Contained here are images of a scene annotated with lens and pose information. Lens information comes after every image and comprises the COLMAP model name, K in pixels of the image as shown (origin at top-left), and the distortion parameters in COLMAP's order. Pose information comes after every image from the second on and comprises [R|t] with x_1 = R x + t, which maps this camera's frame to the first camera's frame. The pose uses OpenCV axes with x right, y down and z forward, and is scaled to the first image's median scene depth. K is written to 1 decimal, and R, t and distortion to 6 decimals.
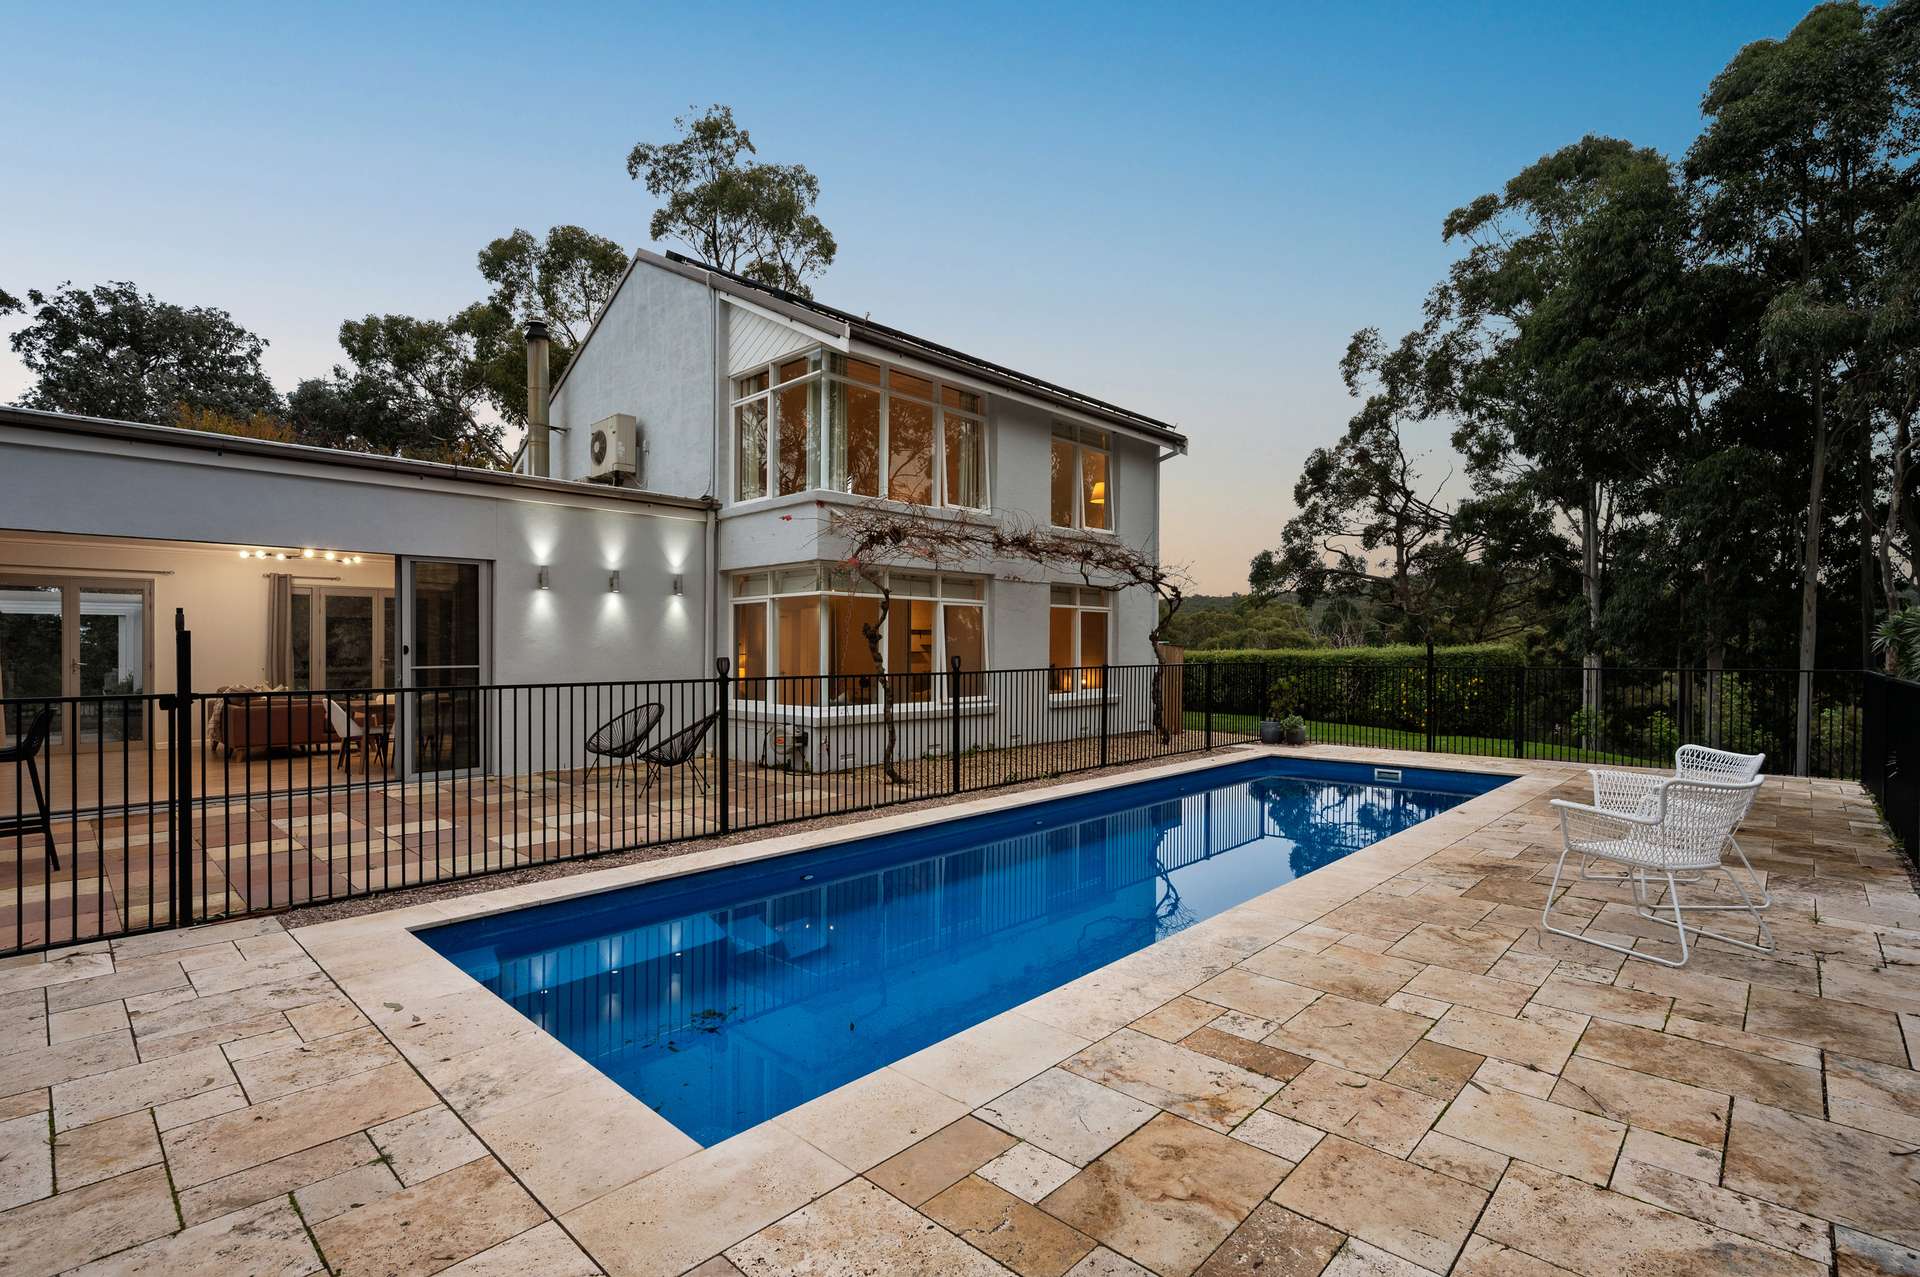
lens RADIAL K [[896.0, 0, 963.3], [0, 896.0, 642.9], [0, 0, 1]] dist [0.000048, 0.000003]
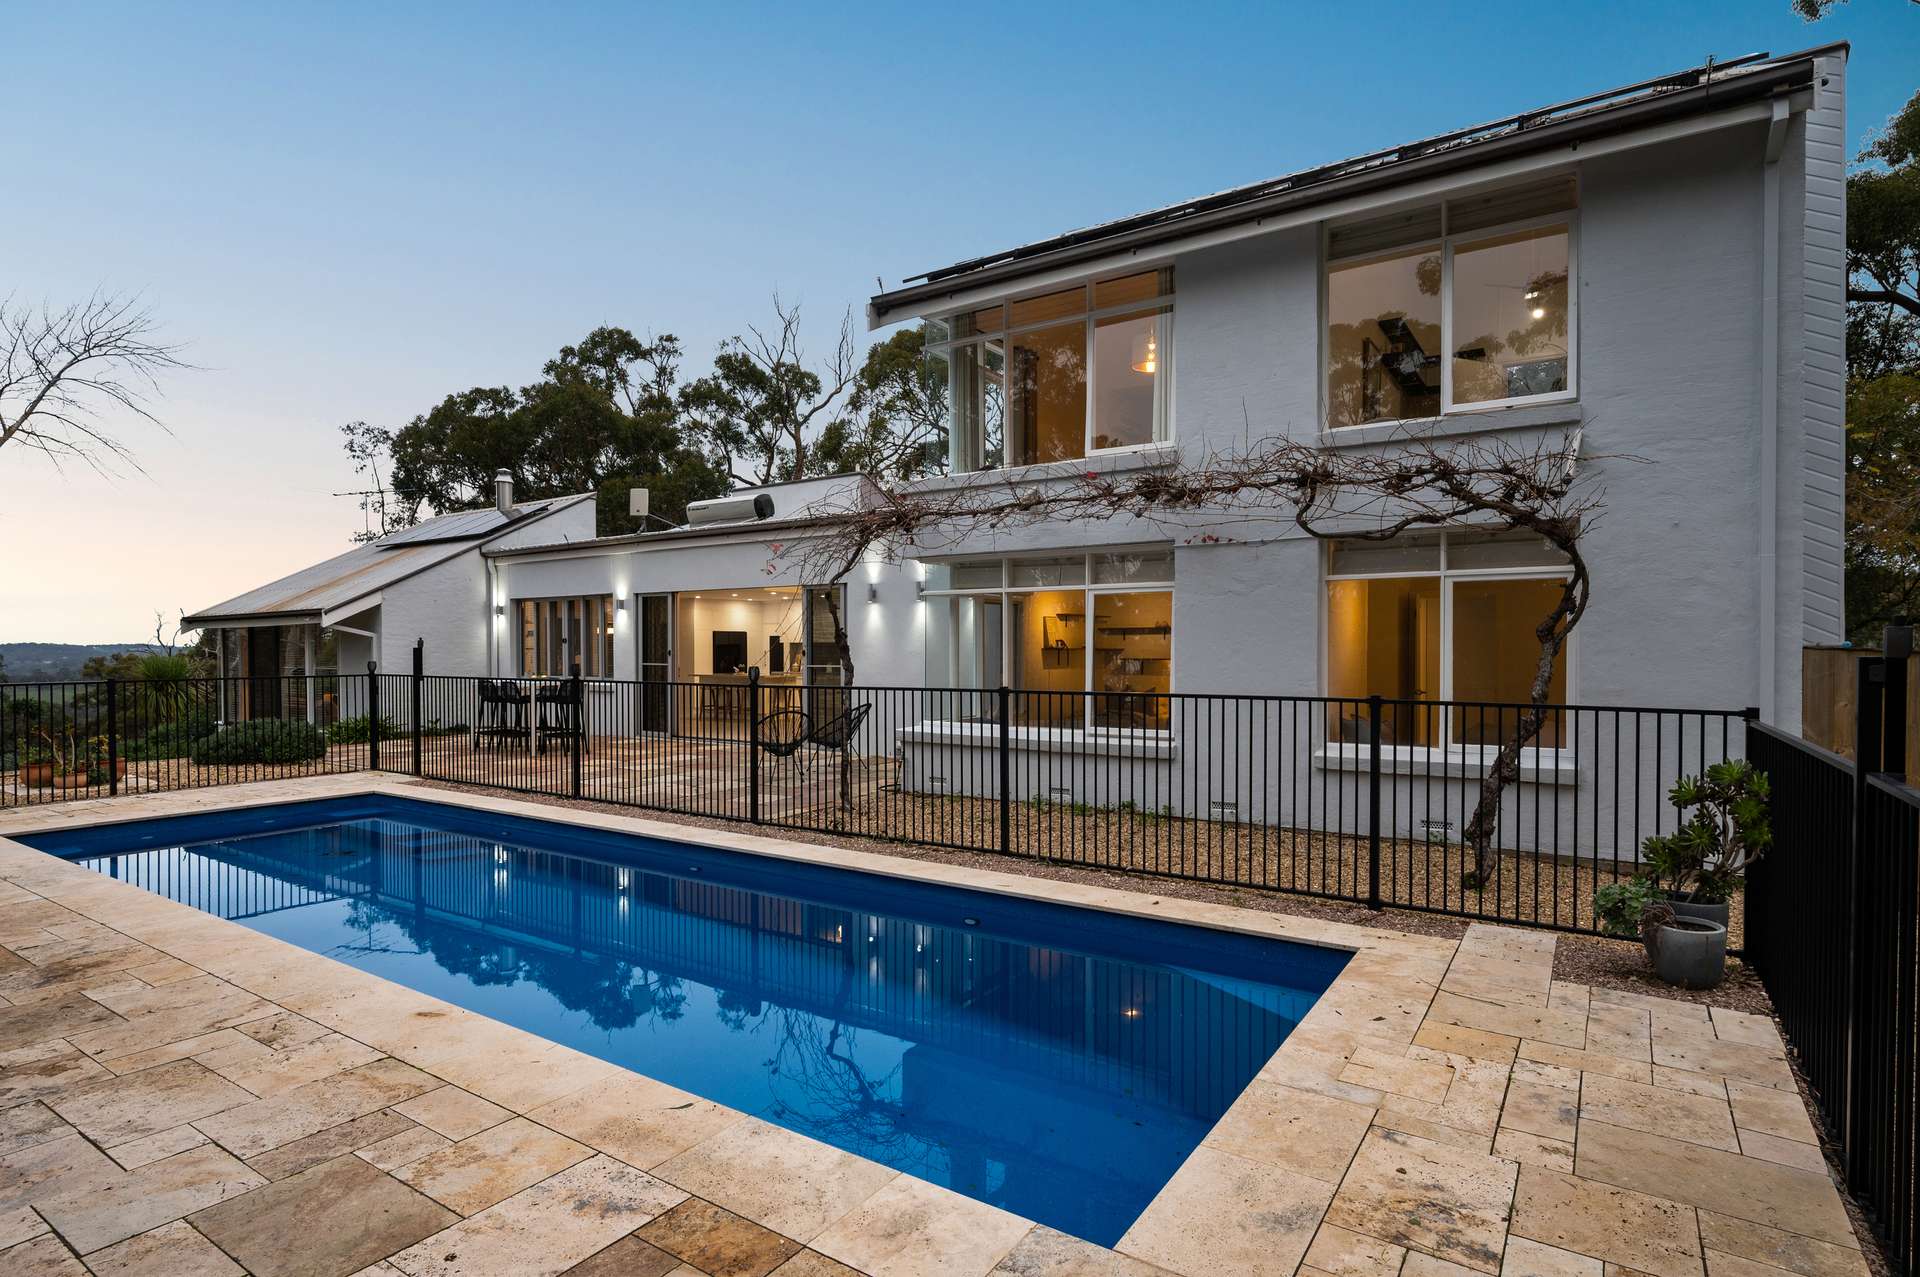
lens RADIAL K [[979.8, 0, 955.1], [0, 979.8, 643.8], [0, 0, 1]] dist [-0.000559, 0.001141]
pose [[0.176604, -0.013757, -0.984186, 0.714605], [0.000203, 0.999903, -0.013941, 0.007038], [0.984282, 0.002262, 0.176590, 0.754662]]
